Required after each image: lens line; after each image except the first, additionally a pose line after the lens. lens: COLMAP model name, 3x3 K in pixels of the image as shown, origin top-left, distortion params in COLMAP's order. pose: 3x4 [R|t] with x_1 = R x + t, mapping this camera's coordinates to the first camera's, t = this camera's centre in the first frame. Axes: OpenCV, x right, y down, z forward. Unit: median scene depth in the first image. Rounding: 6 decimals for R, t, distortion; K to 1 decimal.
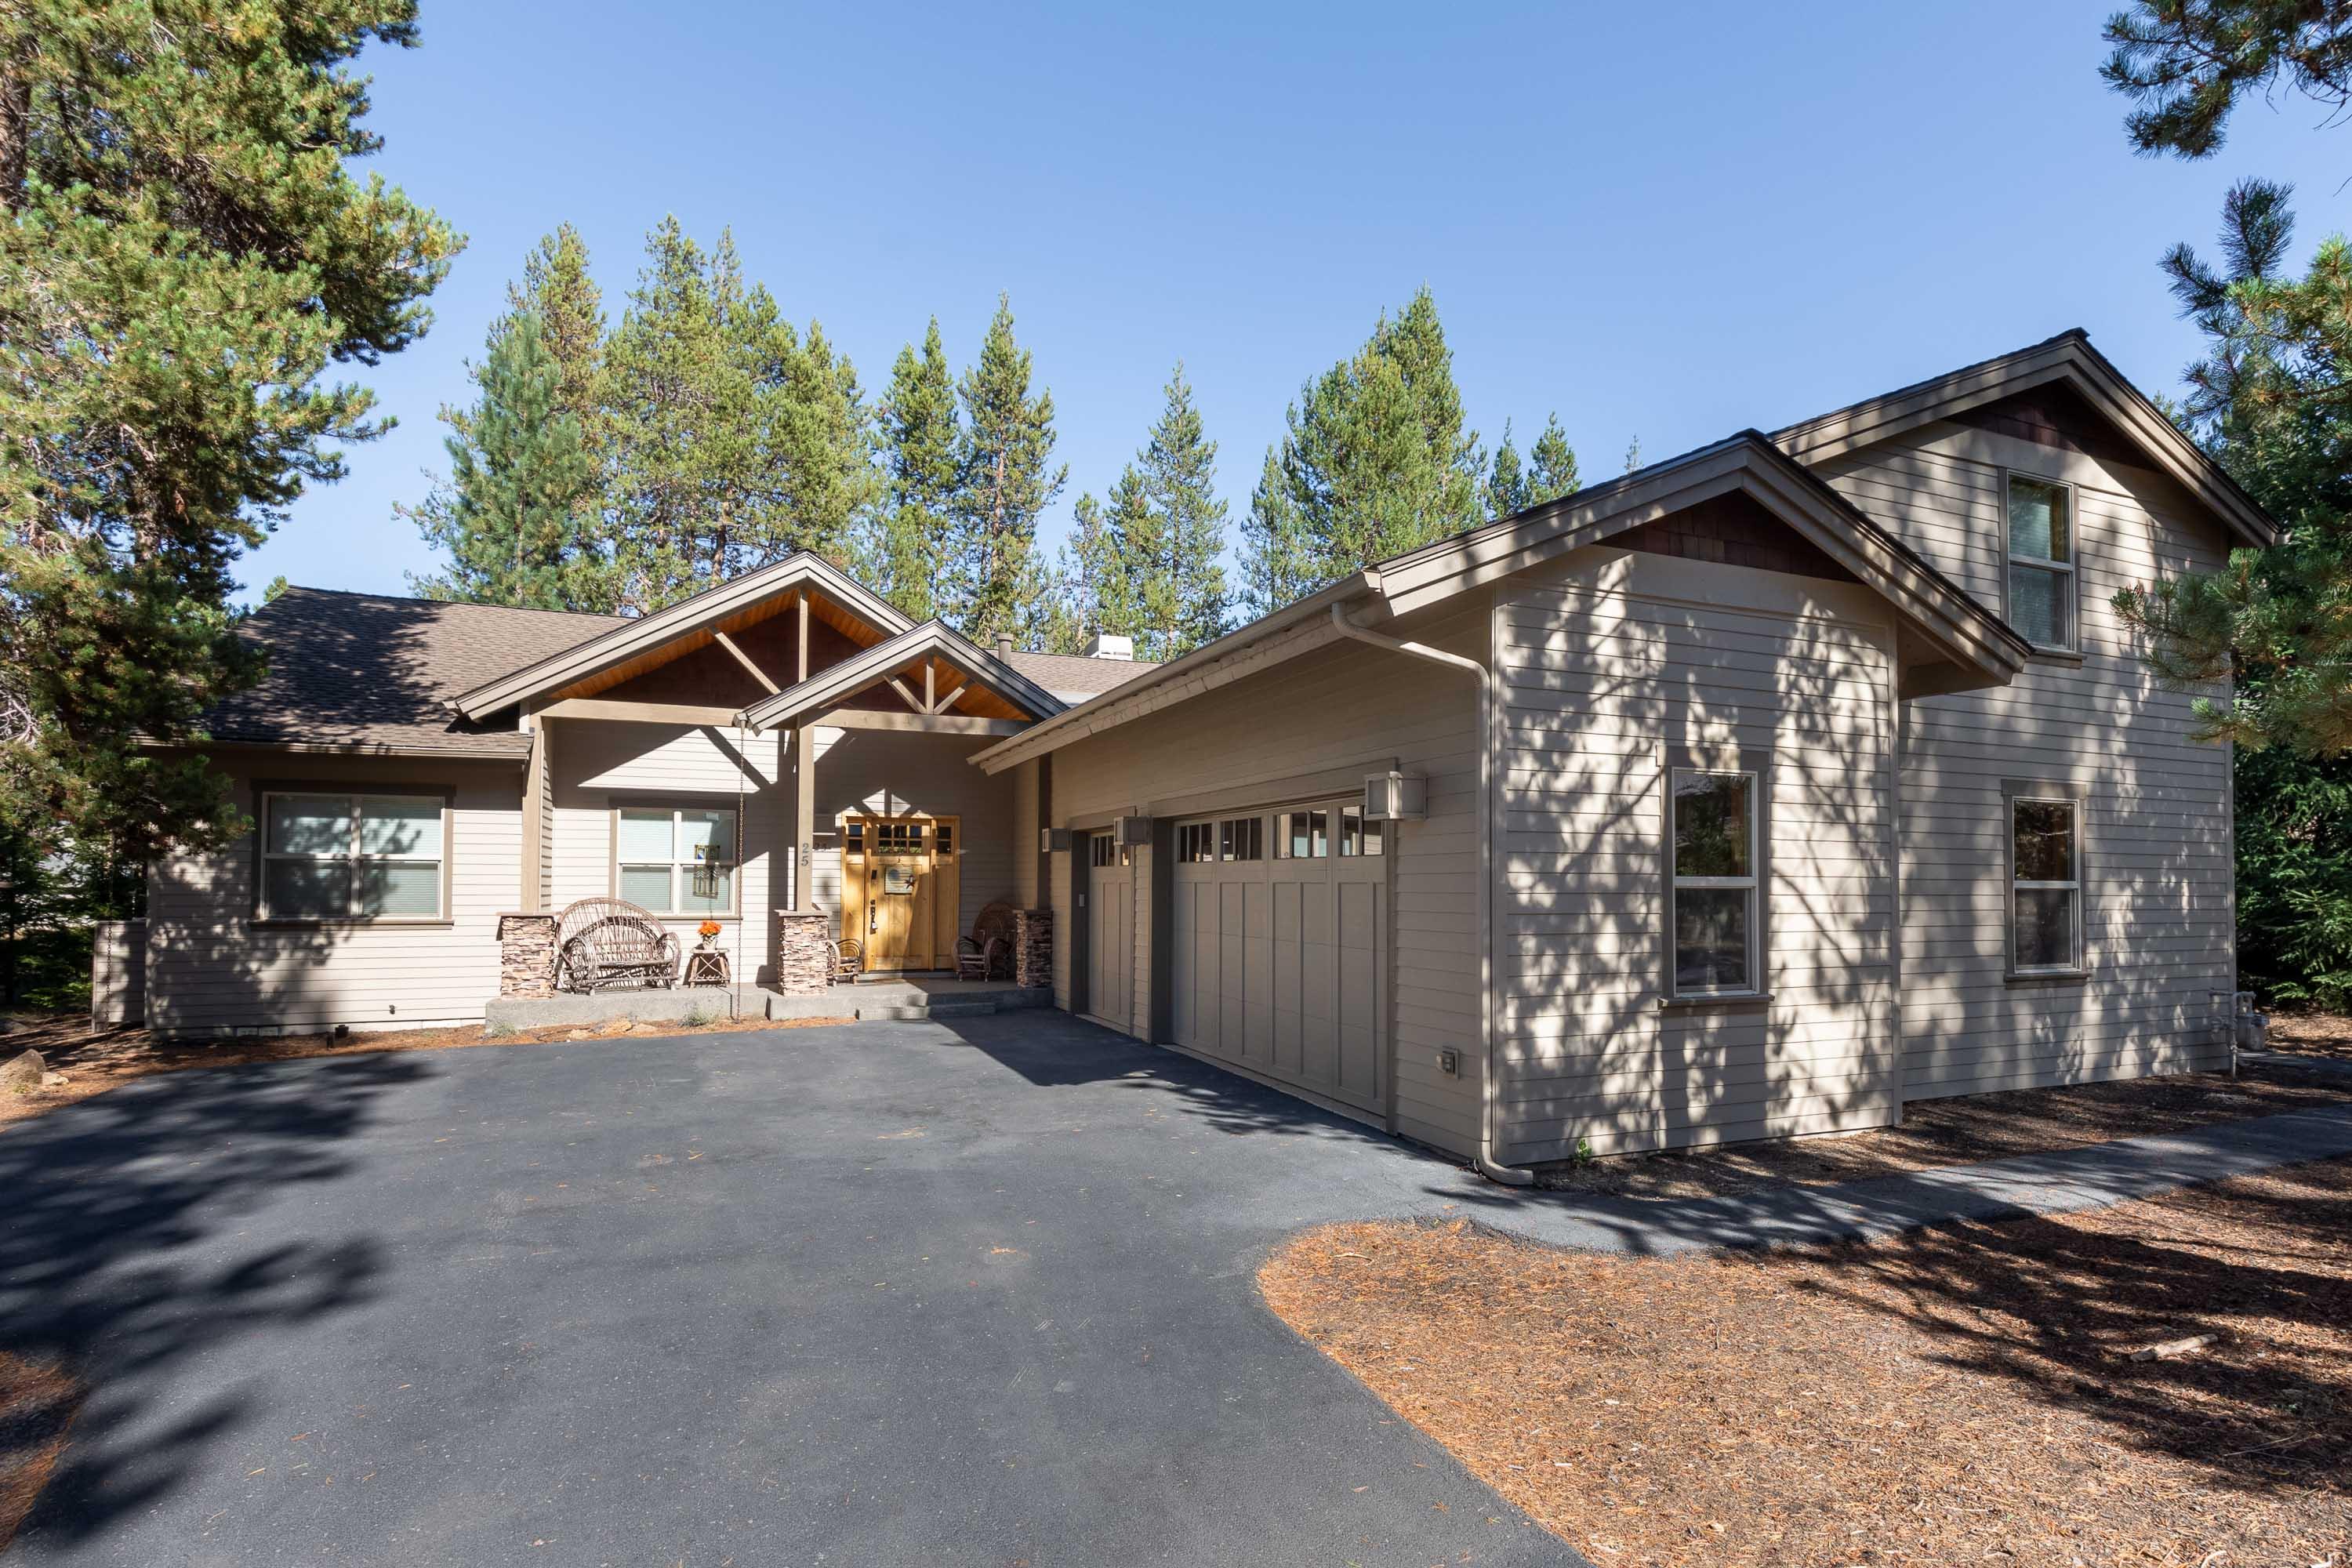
lens RADIAL K [[1112.2, 0, 1177.6], [0, 1112.2, 853.4], [0, 0, 1]] dist [-0.001115, -0.000158]
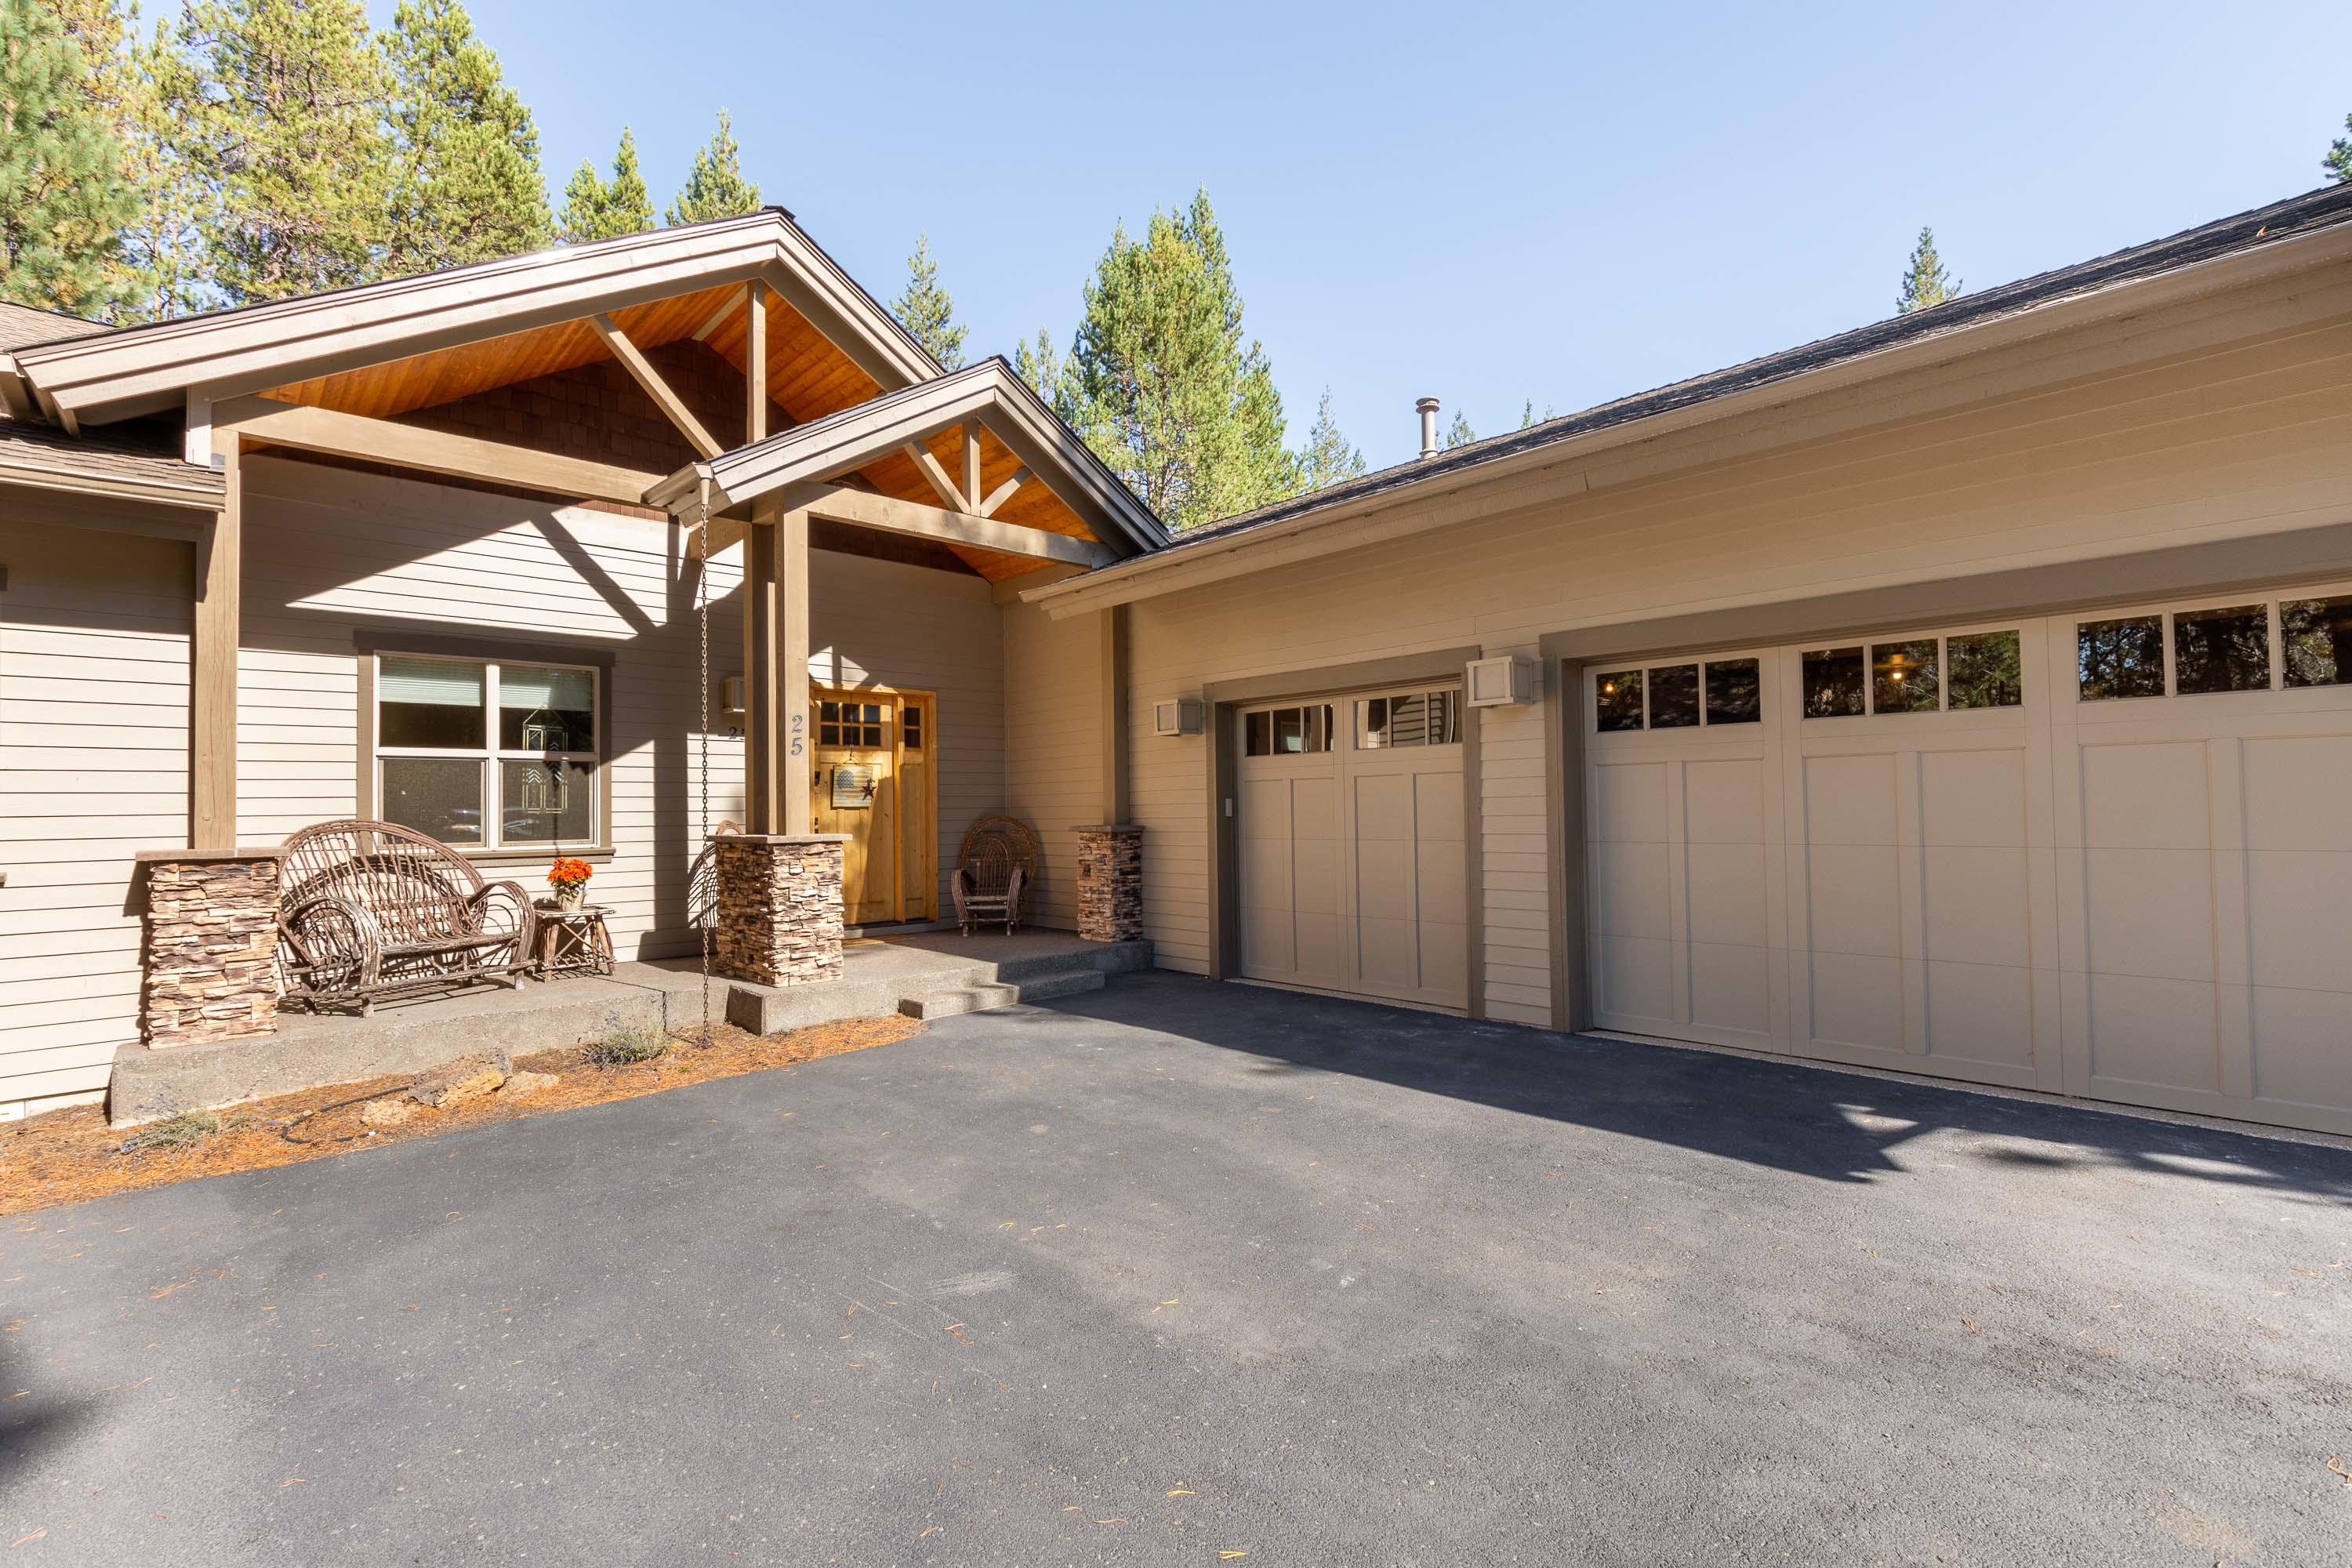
lens RADIAL K [[1049.9, 0, 1176.0], [0, 1049.9, 784.0], [0, 0, 1]] dist [-0.002466, -0.000382]
pose [[0.944156, -0.010102, 0.329345, -0.313422], [0.009260, 0.999949, 0.004126, 0.024371], [-0.329370, -0.000846, 0.944201, 0.409752]]
